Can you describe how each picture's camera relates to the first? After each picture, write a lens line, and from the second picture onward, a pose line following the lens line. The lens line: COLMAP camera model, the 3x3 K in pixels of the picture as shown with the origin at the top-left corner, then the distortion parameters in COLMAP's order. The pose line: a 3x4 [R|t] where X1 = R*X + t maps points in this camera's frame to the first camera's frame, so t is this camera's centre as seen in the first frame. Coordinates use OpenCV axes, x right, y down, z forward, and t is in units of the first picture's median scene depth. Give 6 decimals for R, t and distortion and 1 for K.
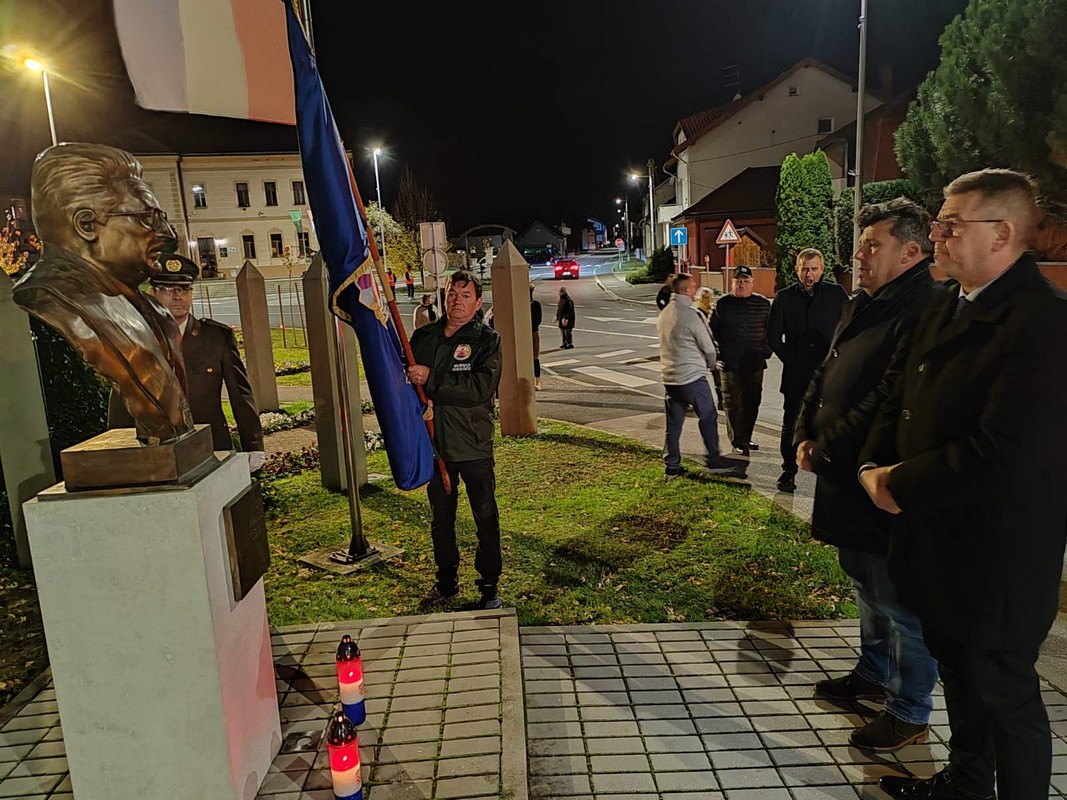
lens RADIAL K [[845.5, 0, 538.4], [0, 845.5, 402.0], [0, 0, 1]] dist [0.039353, -0.005938]
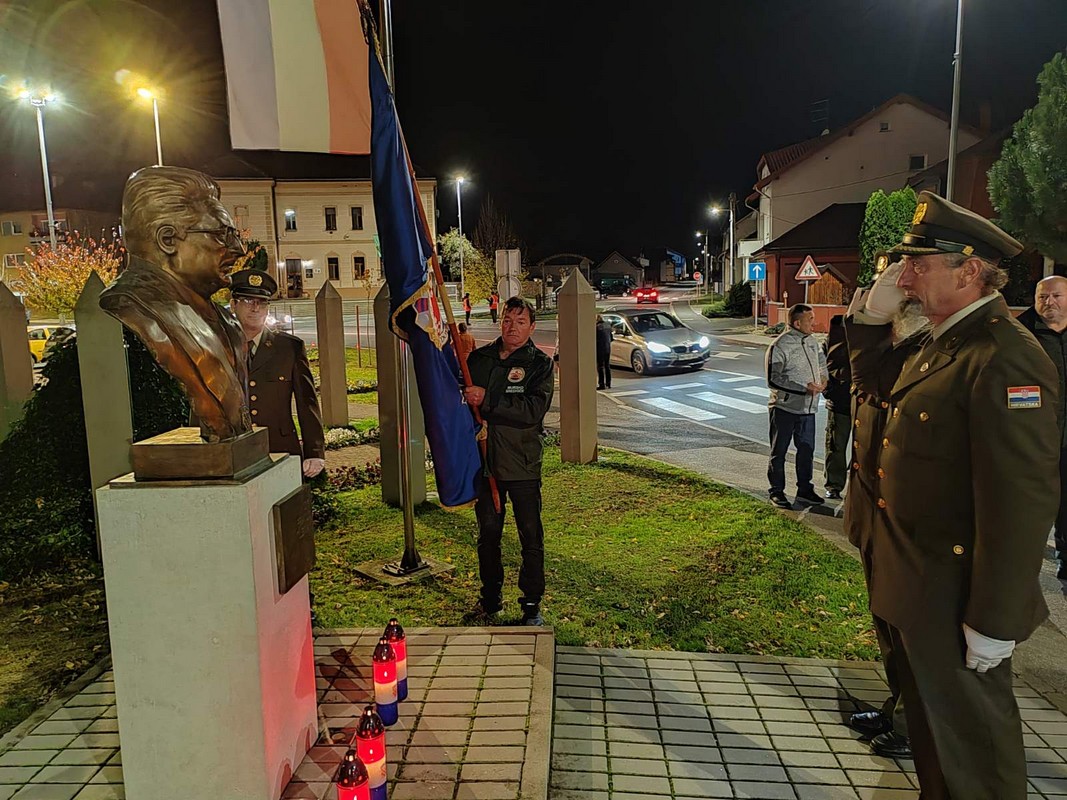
lens RADIAL K [[850.7, 0, 534.3], [0, 850.7, 398.2], [0, 0, 1]] dist [0.042099, 0.000157]
pose [[0.994963, 0.044855, -0.089647, 0.018012], [-0.048332, 0.998146, -0.036998, 0.005344], [0.087821, 0.041145, 0.995286, -0.018740]]
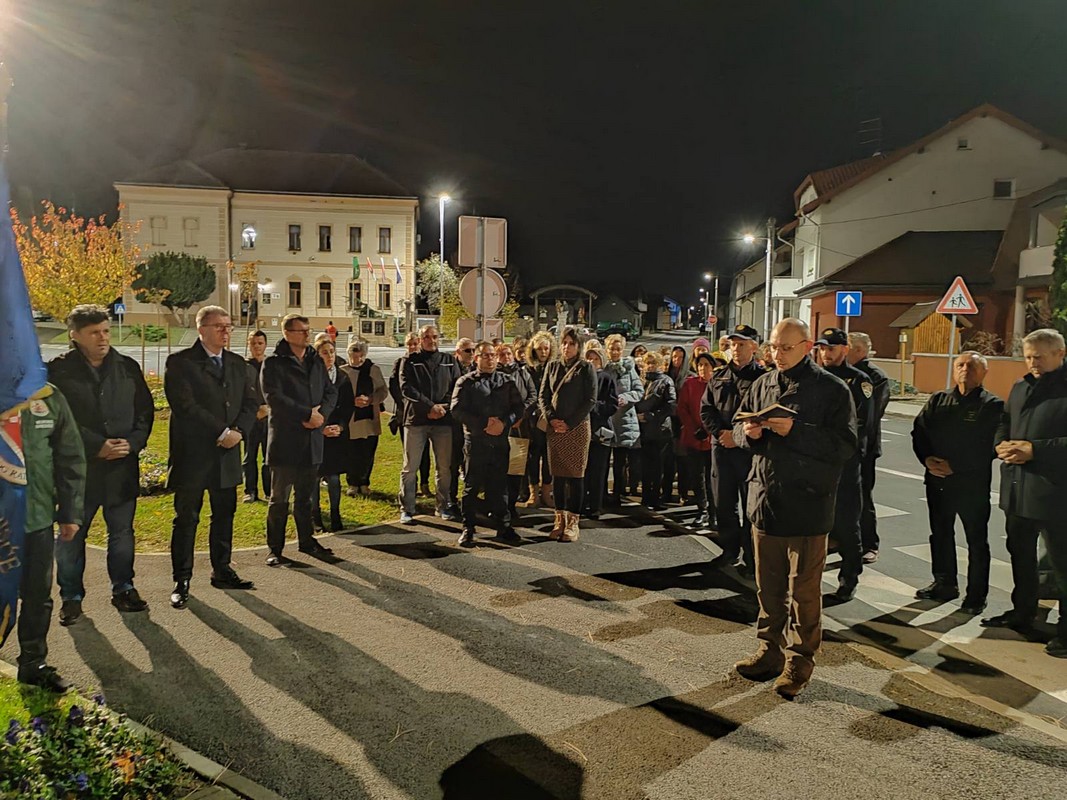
lens RADIAL K [[848.0, 0, 532.2], [0, 848.0, 398.5], [0, 0, 1]] dist [0.047797, -0.007569]
pose [[0.993639, 0.081928, -0.077266, -0.140259], [-0.088732, 0.992055, -0.089179, -0.175330], [0.069346, 0.095468, 0.993014, 1.518007]]
